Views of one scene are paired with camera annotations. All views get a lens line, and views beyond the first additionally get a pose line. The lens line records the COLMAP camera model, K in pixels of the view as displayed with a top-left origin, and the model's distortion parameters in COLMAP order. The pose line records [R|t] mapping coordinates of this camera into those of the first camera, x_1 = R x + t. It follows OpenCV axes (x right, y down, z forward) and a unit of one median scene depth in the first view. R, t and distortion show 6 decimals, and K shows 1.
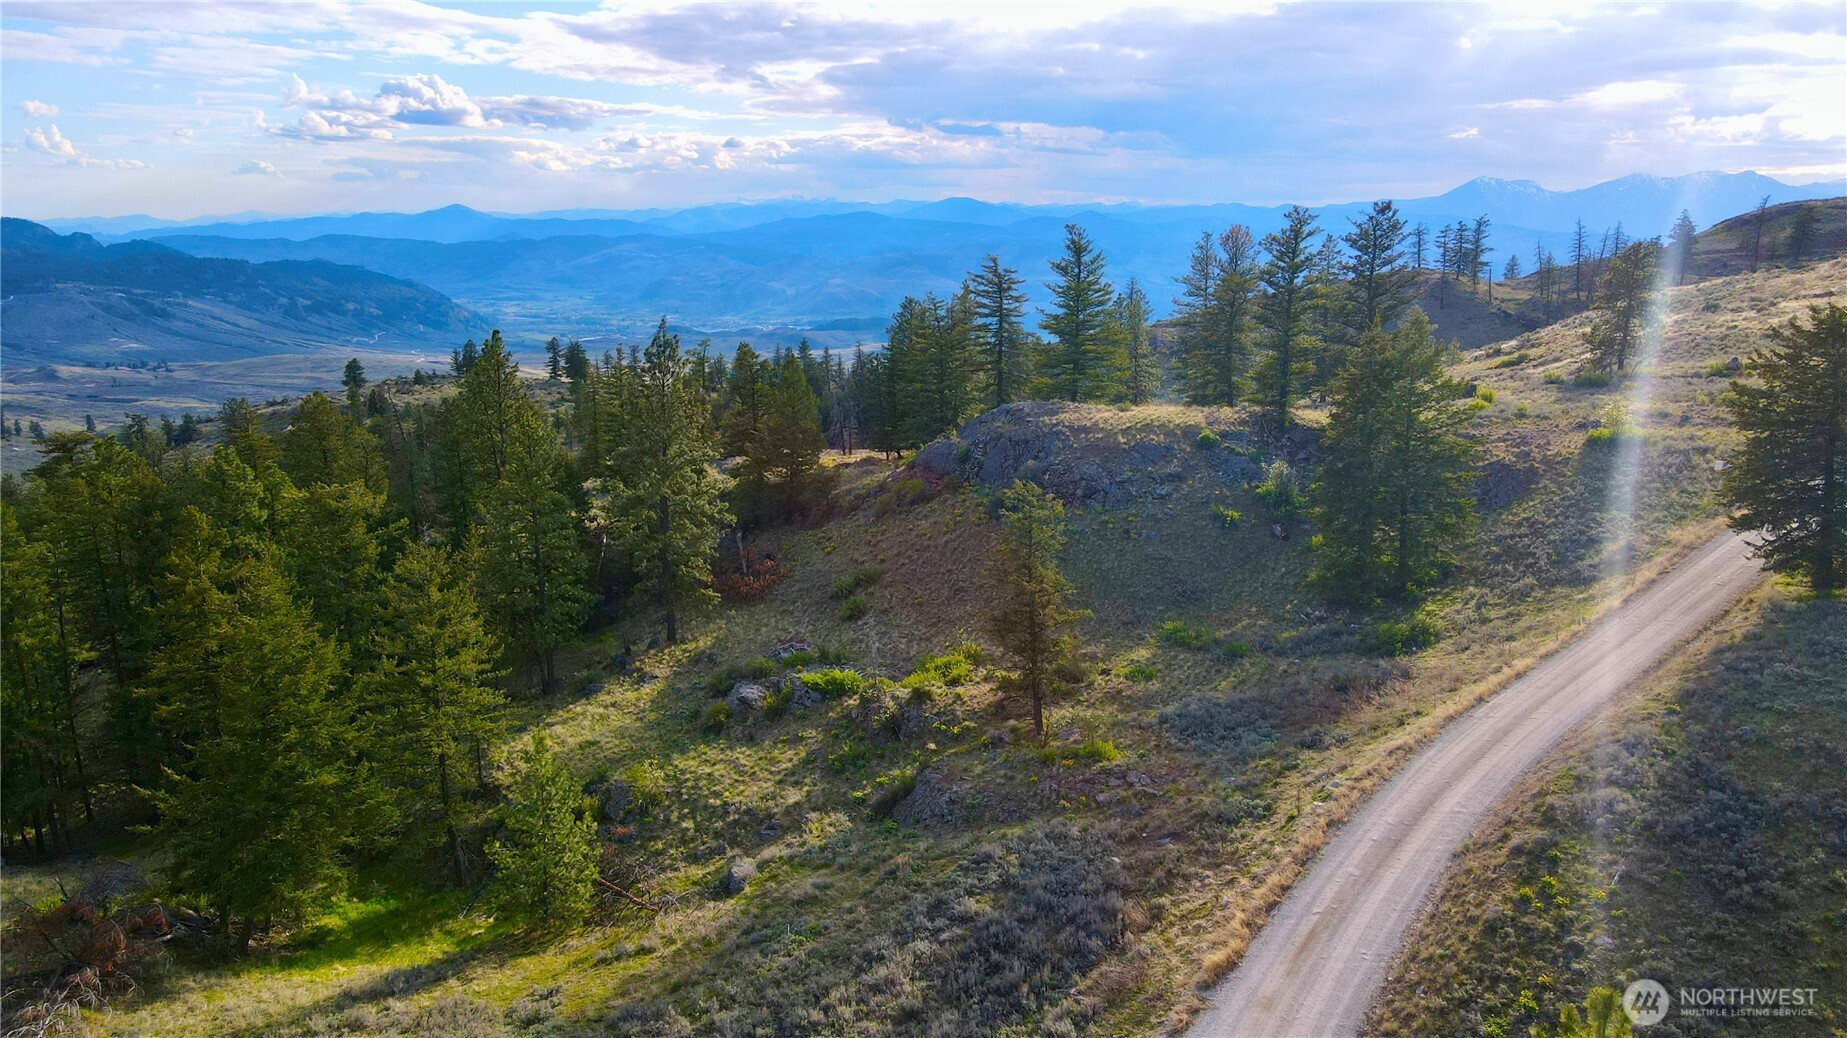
lens RADIAL K [[1363.8, 0, 921.2], [0, 1363.8, 517.5], [0, 0, 1]] dist [0.008201, 0.016236]
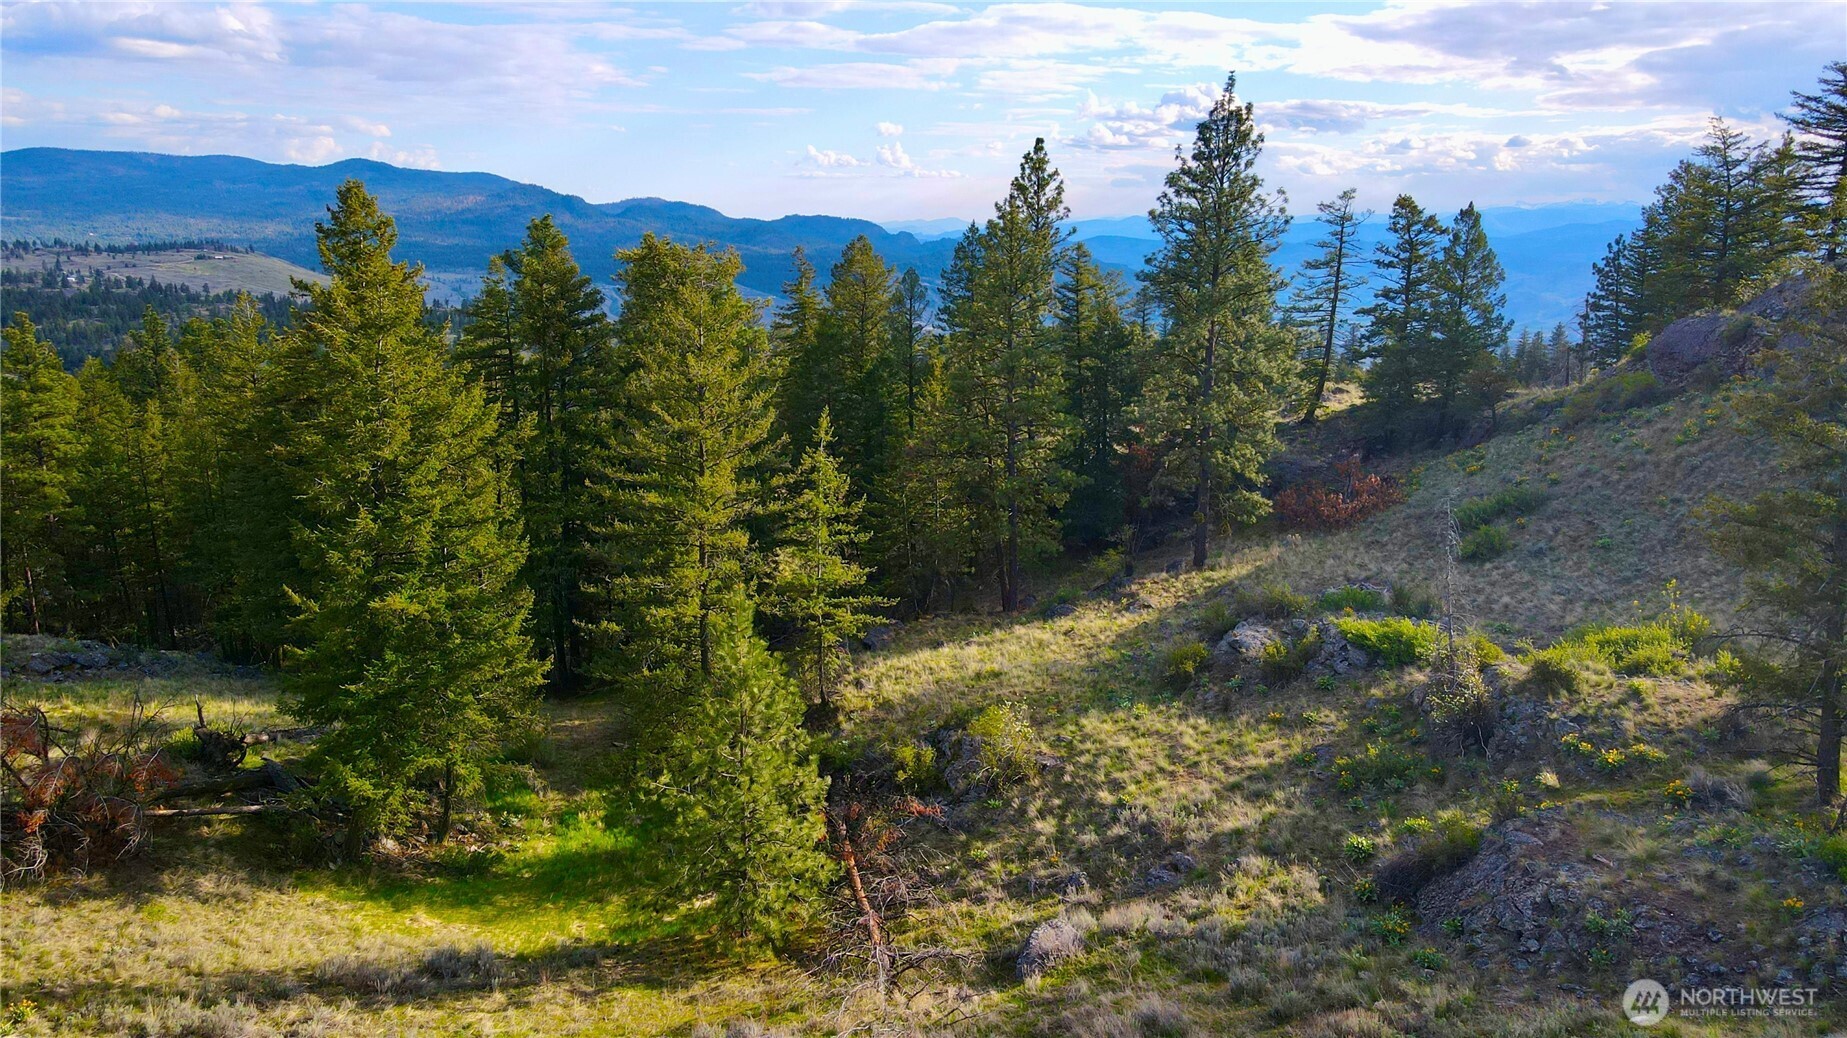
lens RADIAL K [[1363.8, 0, 921.2], [0, 1363.8, 517.5], [0, 0, 1]] dist [0.008201, 0.016236]
pose [[0.862197, 0.113325, -0.493734, 0.035240], [-0.115739, 0.992945, 0.025794, 0.074128], [0.493174, 0.034905, 0.869230, 0.391939]]
